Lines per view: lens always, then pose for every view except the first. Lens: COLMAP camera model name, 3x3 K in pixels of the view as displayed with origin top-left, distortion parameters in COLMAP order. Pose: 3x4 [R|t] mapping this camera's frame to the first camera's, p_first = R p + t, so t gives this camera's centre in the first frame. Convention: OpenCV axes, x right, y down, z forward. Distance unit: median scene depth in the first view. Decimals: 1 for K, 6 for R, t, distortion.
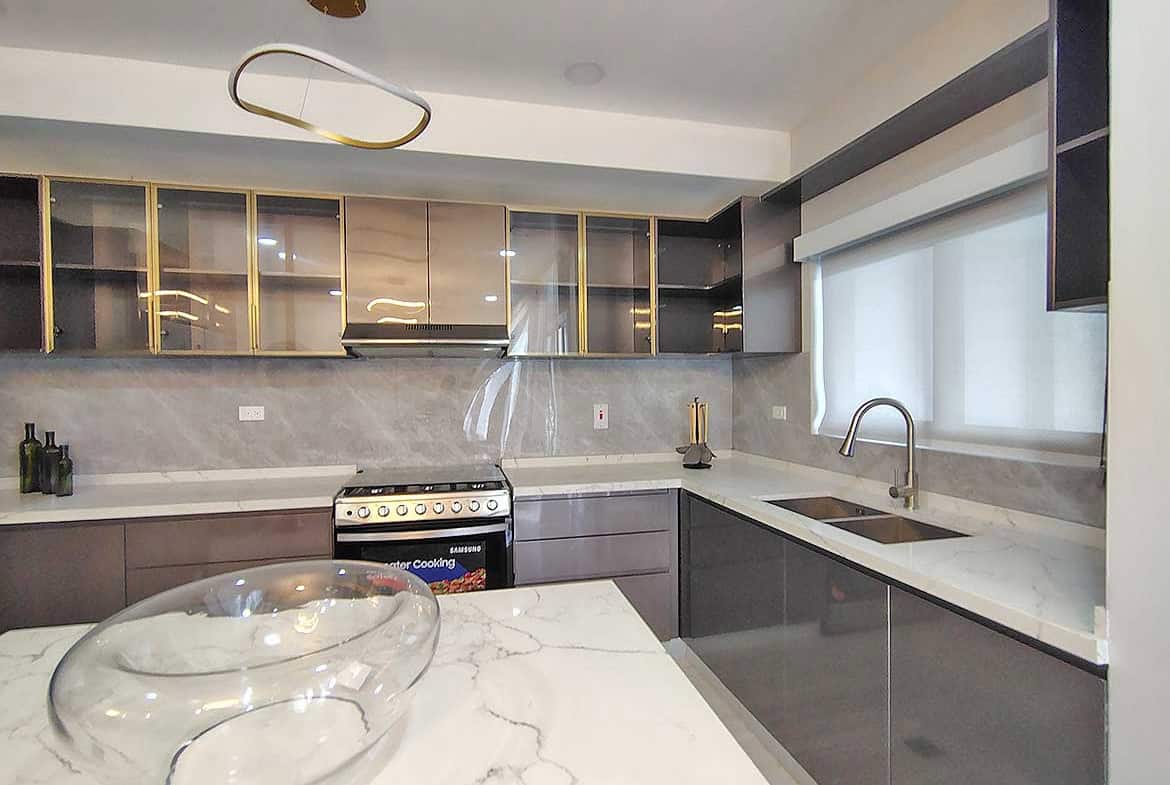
lens RADIAL K [[550.3, 0, 575.5], [0, 550.3, 391.0], [0, 0, 1]] dist [-0.002270, 0.000039]
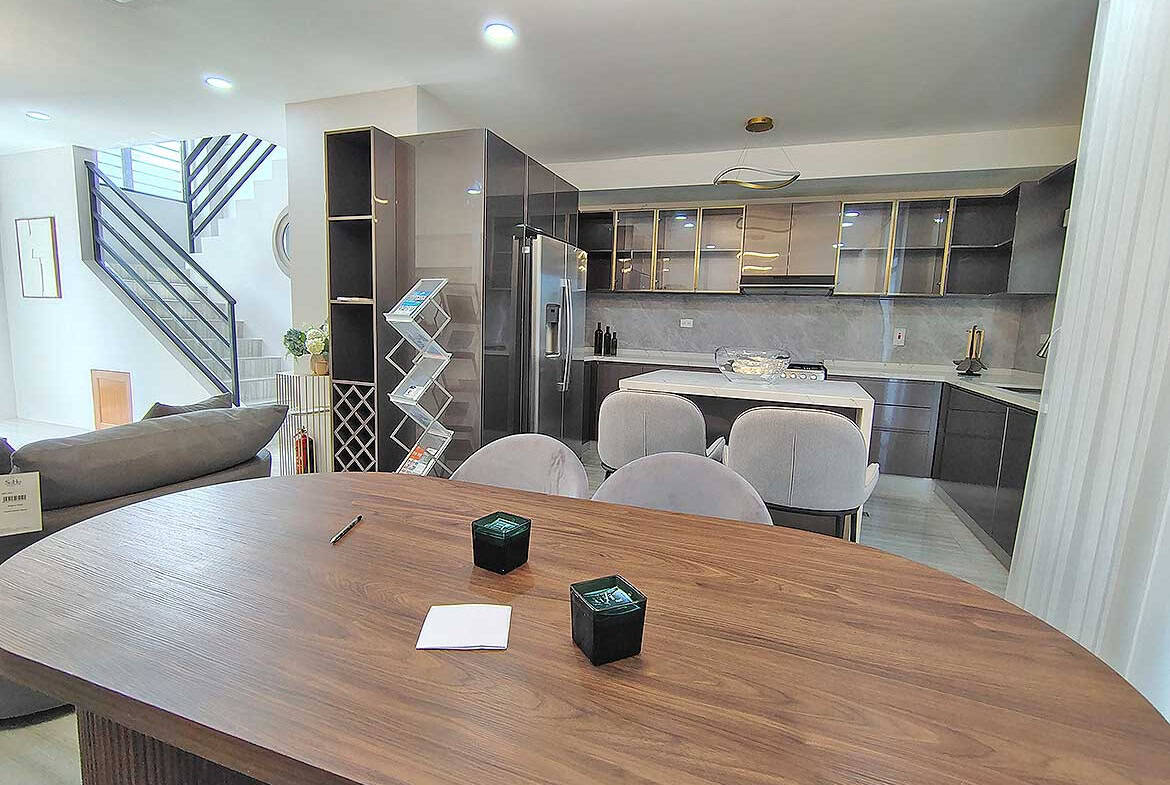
lens RADIAL K [[551.6, 0, 582.1], [0, 551.6, 398.6], [0, 0, 1]] dist [-0.001608, 0.001593]
pose [[0.821874, 0.116077, -0.557719, 0.207376], [-0.051655, 0.990173, 0.129962, 0.067157], [0.567323, -0.078003, 0.819793, -0.776337]]
